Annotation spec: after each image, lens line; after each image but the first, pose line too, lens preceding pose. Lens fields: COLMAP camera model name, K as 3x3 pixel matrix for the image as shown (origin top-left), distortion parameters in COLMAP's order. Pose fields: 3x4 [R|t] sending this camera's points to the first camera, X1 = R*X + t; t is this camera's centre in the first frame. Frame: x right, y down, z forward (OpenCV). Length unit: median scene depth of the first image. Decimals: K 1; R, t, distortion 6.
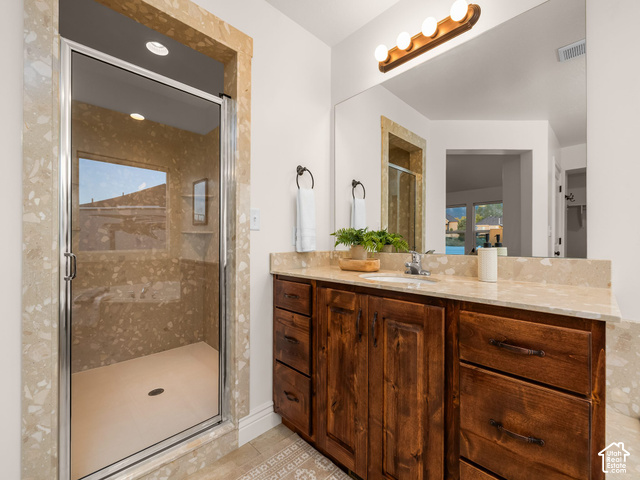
lens RADIAL K [[272.2, 0, 318.0], [0, 272.2, 241.7], [0, 0, 1]] dist [-0.002003, 0.000039]
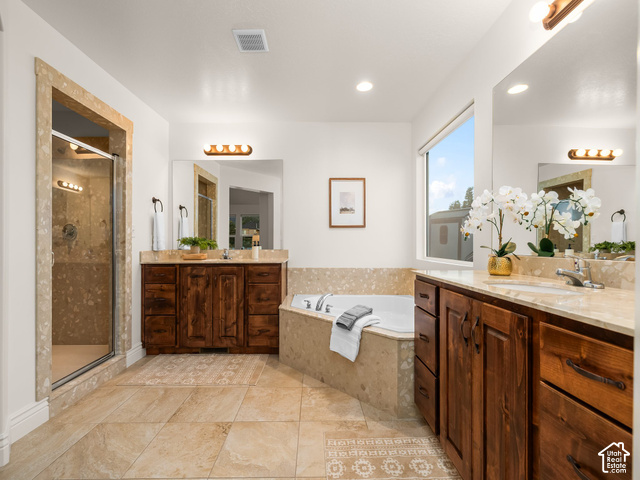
lens RADIAL K [[272.2, 0, 318.1], [0, 272.2, 242.5], [0, 0, 1]] dist [-0.002003, 0.000039]
pose [[0.688879, 0.000376, 0.724876, -0.696081], [0.001363, 0.999997, -0.001813, -0.007847], [-0.724875, 0.002237, 0.688877, -1.008845]]
